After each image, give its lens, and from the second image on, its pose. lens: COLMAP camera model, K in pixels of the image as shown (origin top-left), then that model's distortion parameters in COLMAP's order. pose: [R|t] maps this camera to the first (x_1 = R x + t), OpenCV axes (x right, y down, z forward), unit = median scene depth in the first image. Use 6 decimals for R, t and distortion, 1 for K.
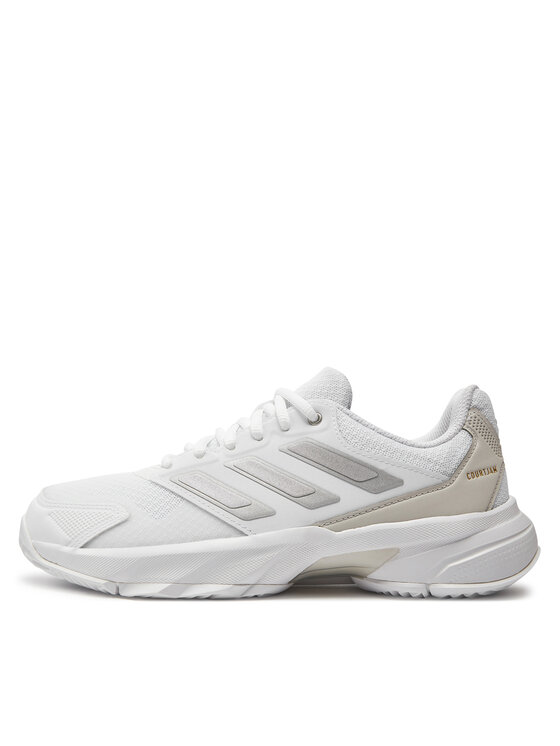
lens RADIAL K [[876.8, 0, 280.6], [0, 876.8, 374.2], [0, 0, 1]] dist [0.021842, 0.000000]
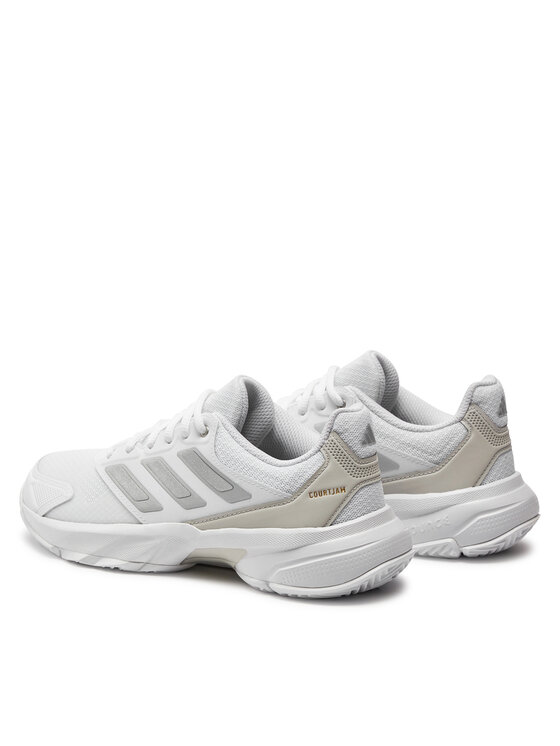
lens RADIAL K [[2193.8, 0, 279.9], [0, 2193.8, 372.8], [0, 0, 1]] dist [0.087838, 0.000000]
pose [[0.826882, 0.085641, -0.555817, 1.791547], [0.055422, 0.971116, 0.232082, -0.717133], [0.559638, -0.222709, 0.798252, -1.286981]]
